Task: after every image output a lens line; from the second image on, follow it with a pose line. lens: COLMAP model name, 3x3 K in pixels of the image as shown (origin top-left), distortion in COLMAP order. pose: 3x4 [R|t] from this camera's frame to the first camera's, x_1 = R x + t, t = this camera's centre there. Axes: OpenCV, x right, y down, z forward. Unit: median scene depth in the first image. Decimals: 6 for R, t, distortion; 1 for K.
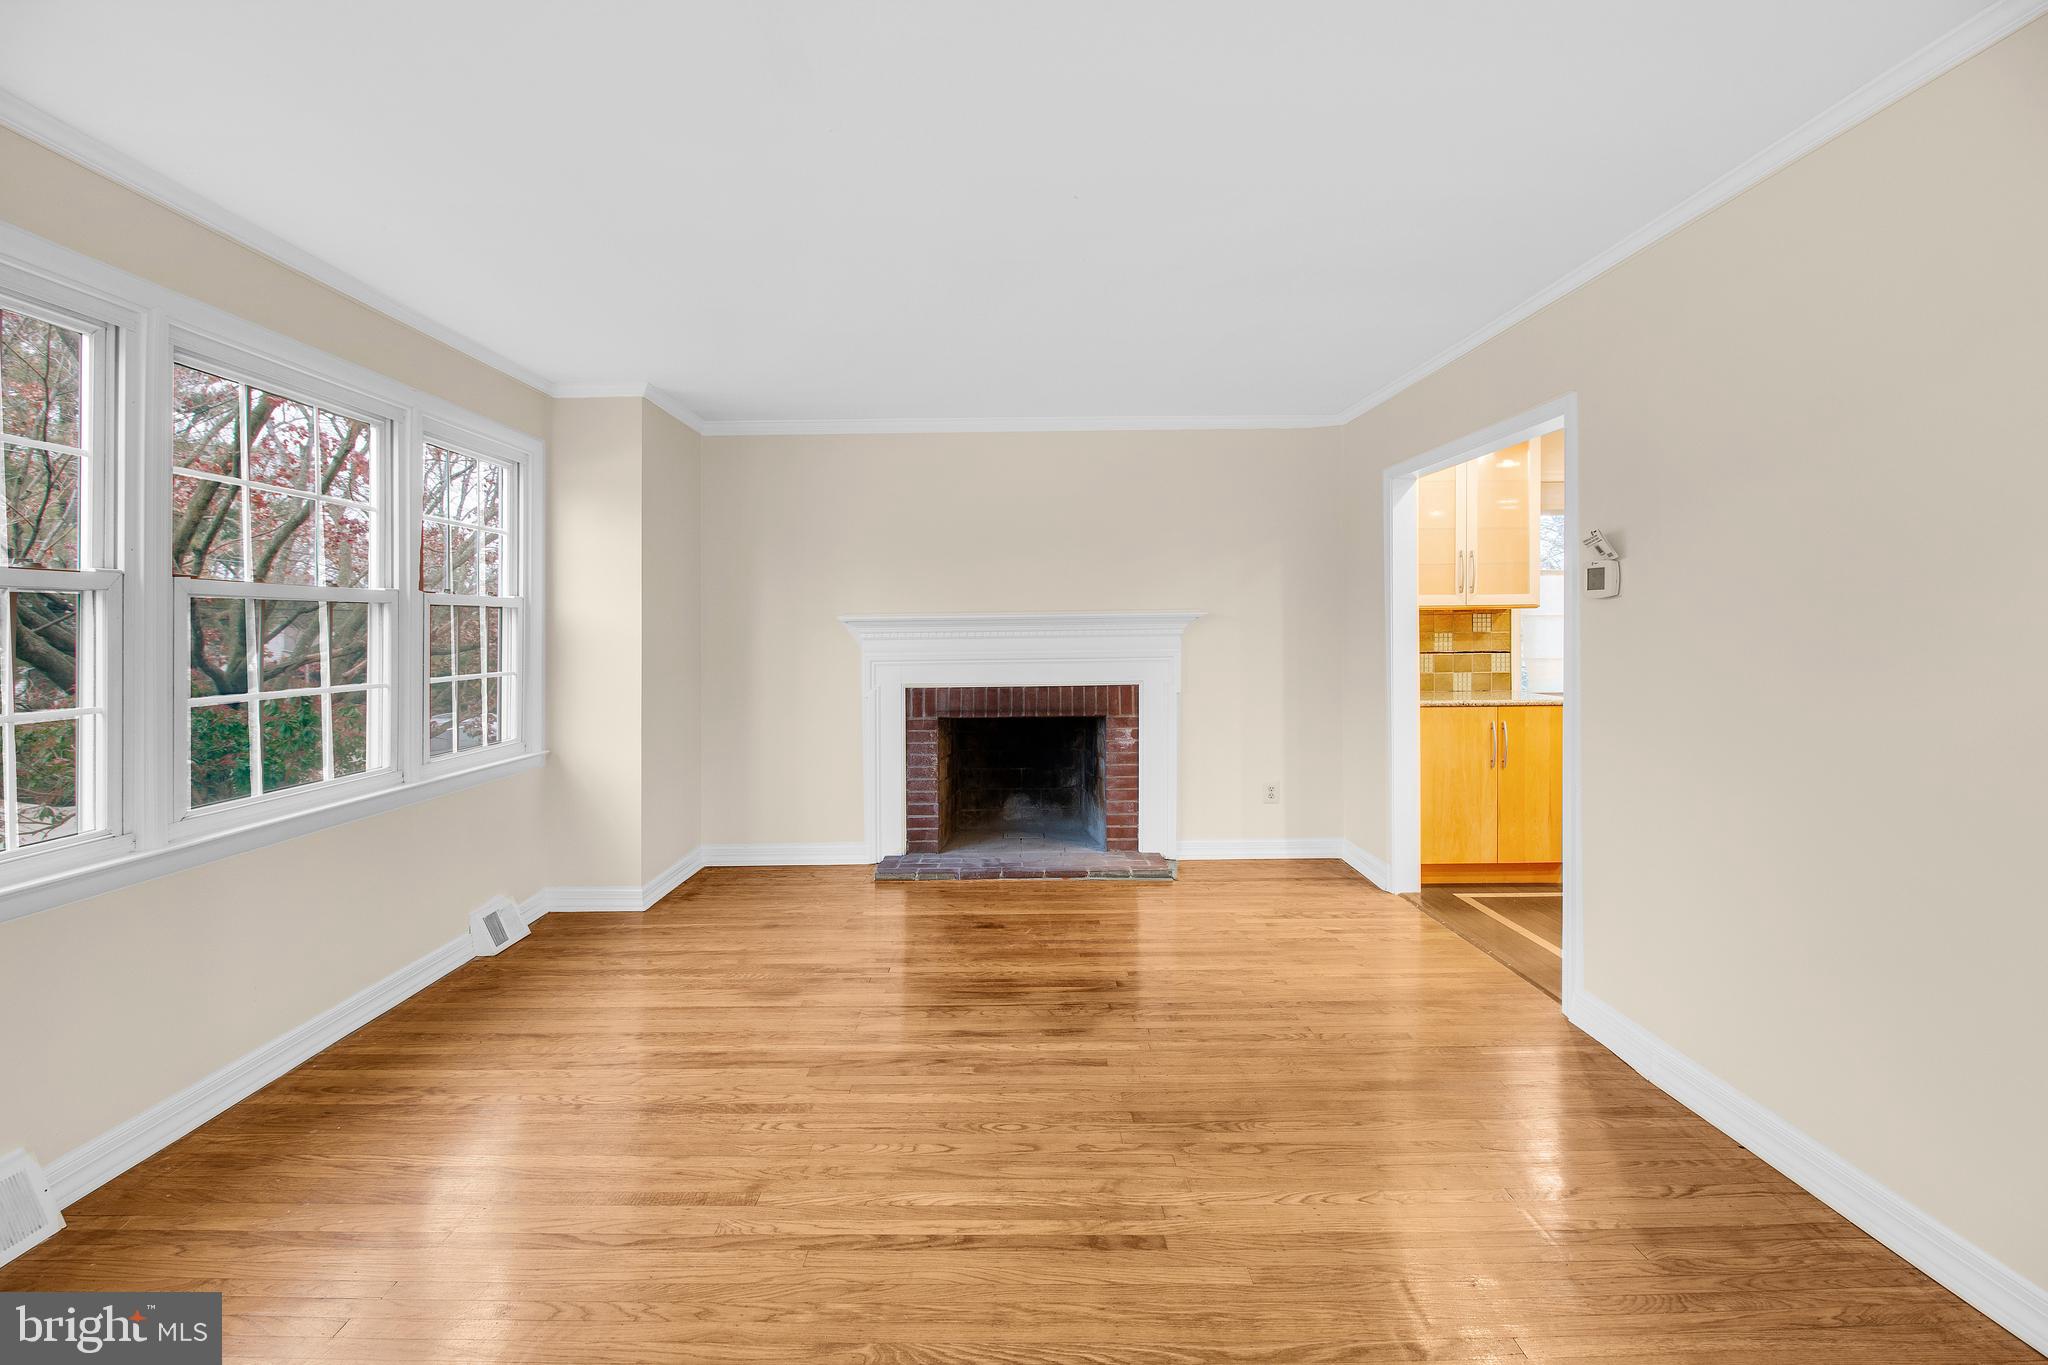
lens RADIAL K [[966.9, 0, 1010.8], [0, 966.9, 642.3], [0, 0, 1]] dist [-0.001038, -0.000590]
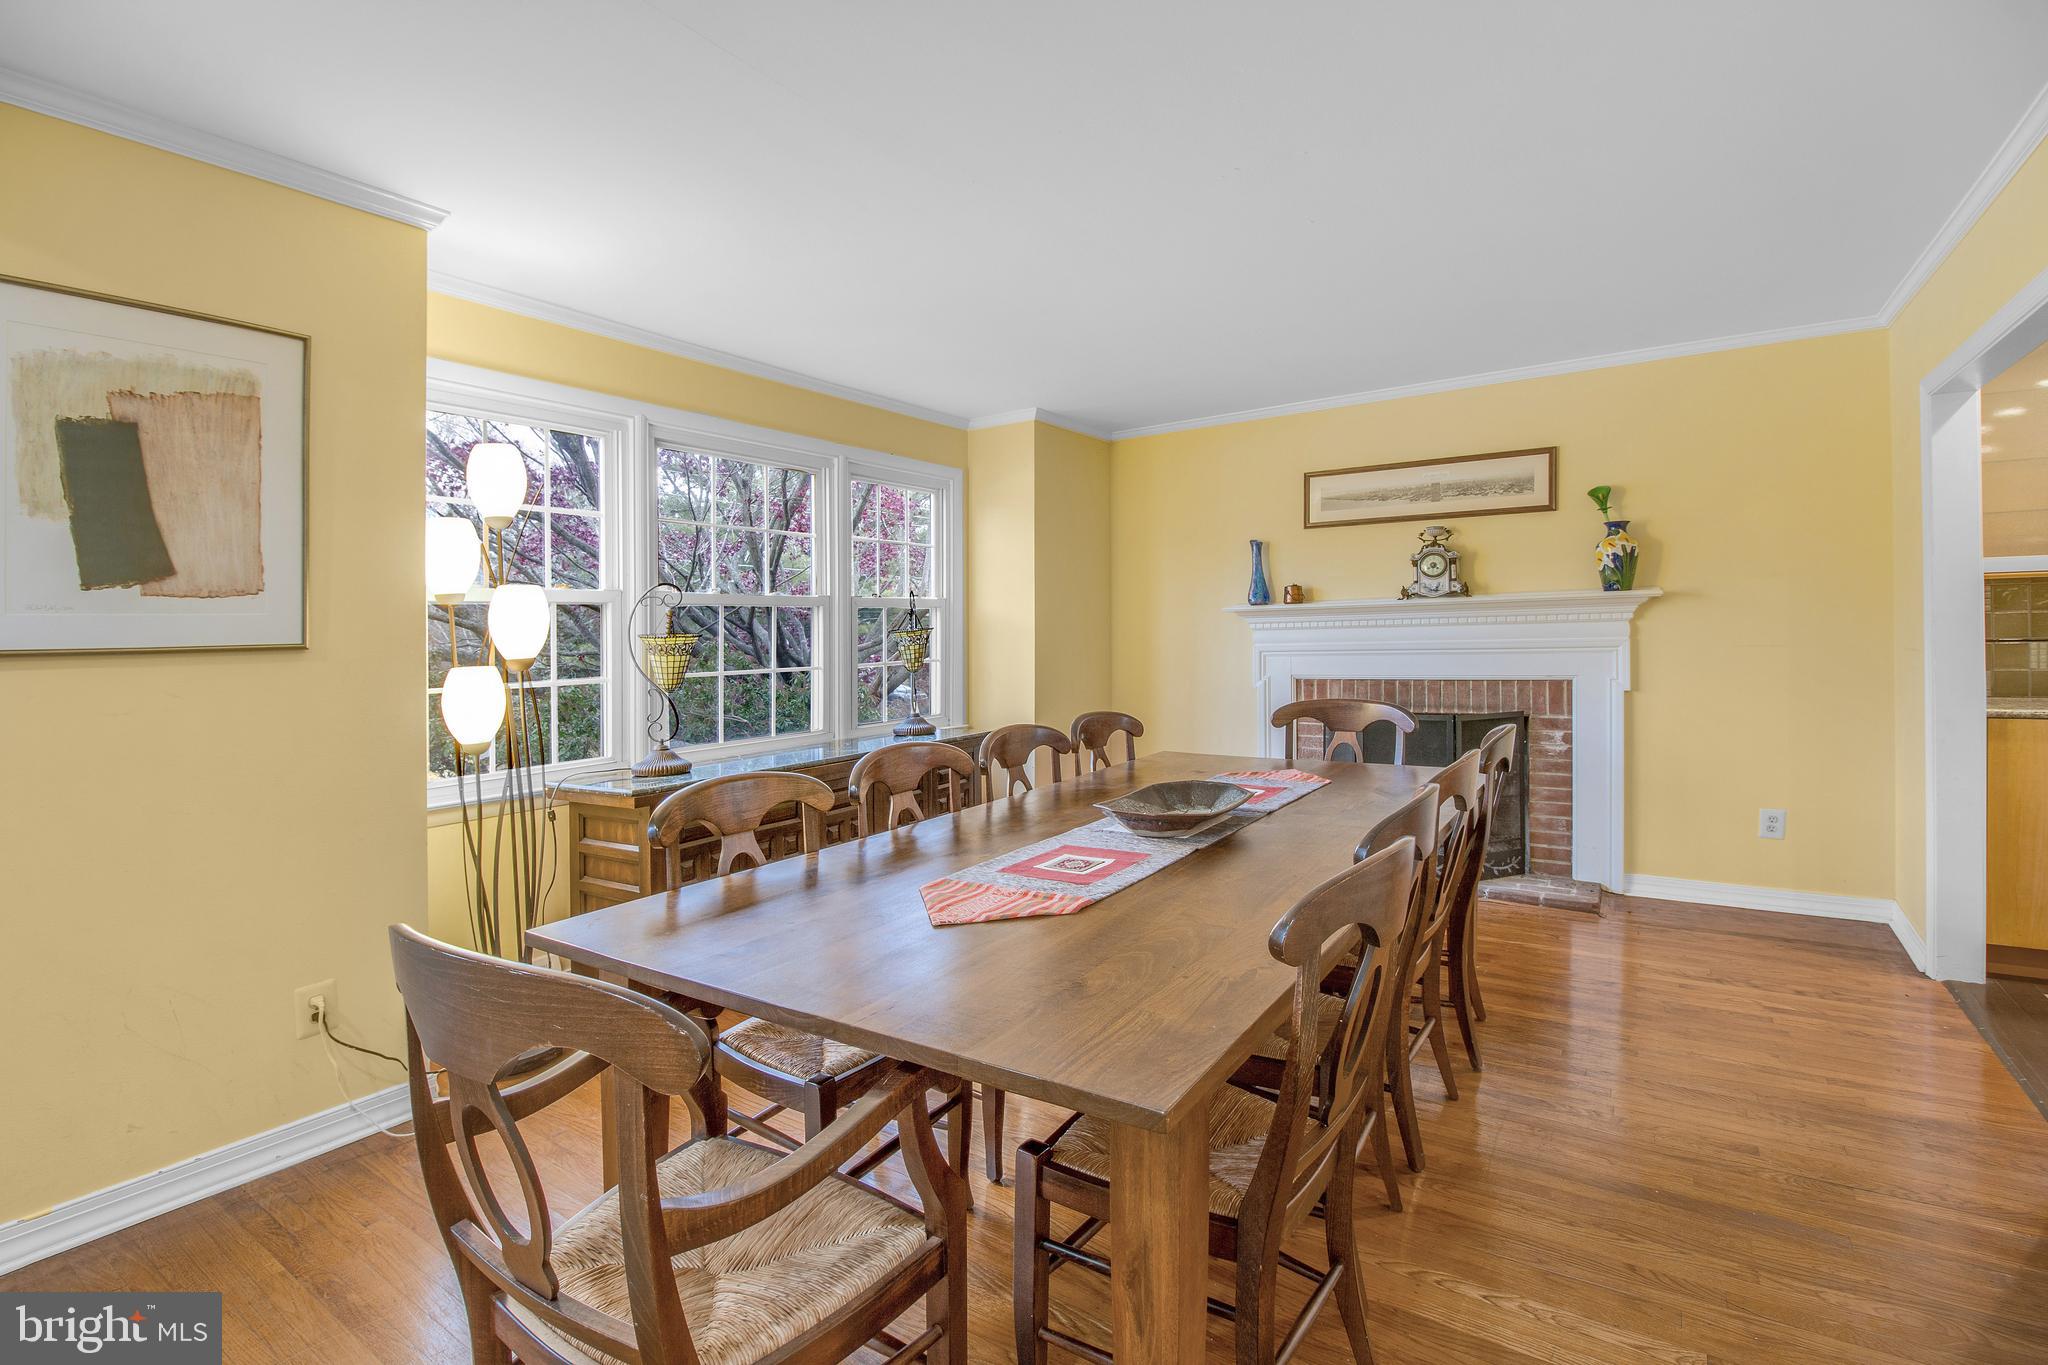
lens RADIAL K [[966.7, 0, 1027.1], [0, 966.7, 623.9], [0, 0, 1]] dist [-0.008786, -0.001077]
pose [[0.829697, -0.012892, -0.558066, 0.370083], [0.006989, 0.999895, -0.012707, 0.004078], [0.558171, 0.006642, 0.829699, 0.067834]]
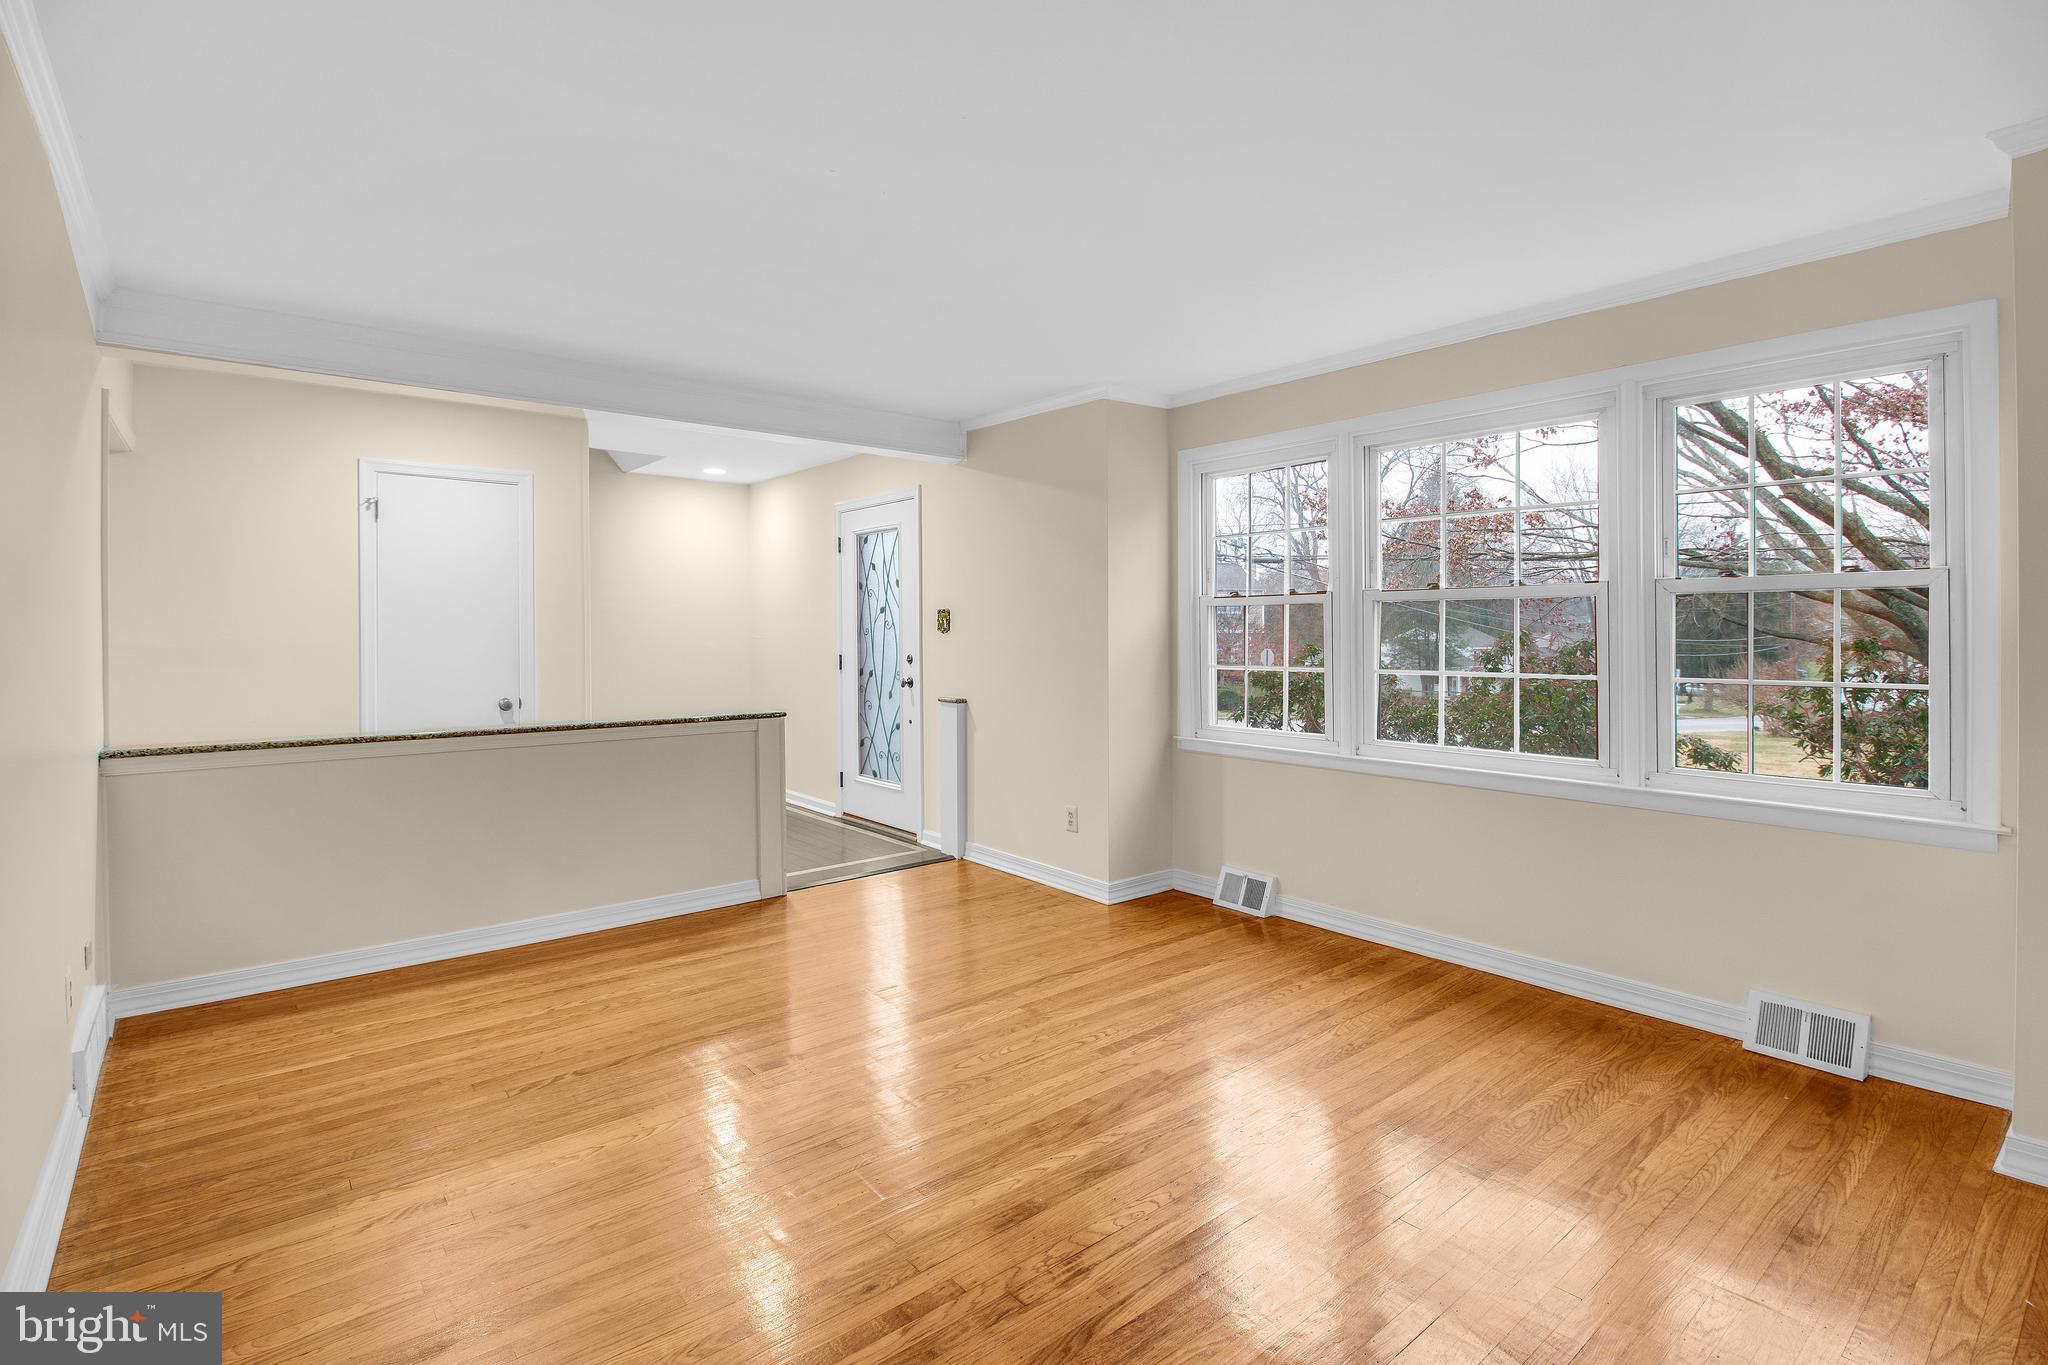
lens RADIAL K [[966.9, 0, 1010.8], [0, 966.9, 642.3], [0, 0, 1]] dist [-0.001038, -0.000590]
pose [[-0.782520, 0.017224, -0.622387, 0.496955], [0.002917, 0.999708, 0.023999, -0.020949], [0.622619, 0.016964, -0.782342, 1.582295]]
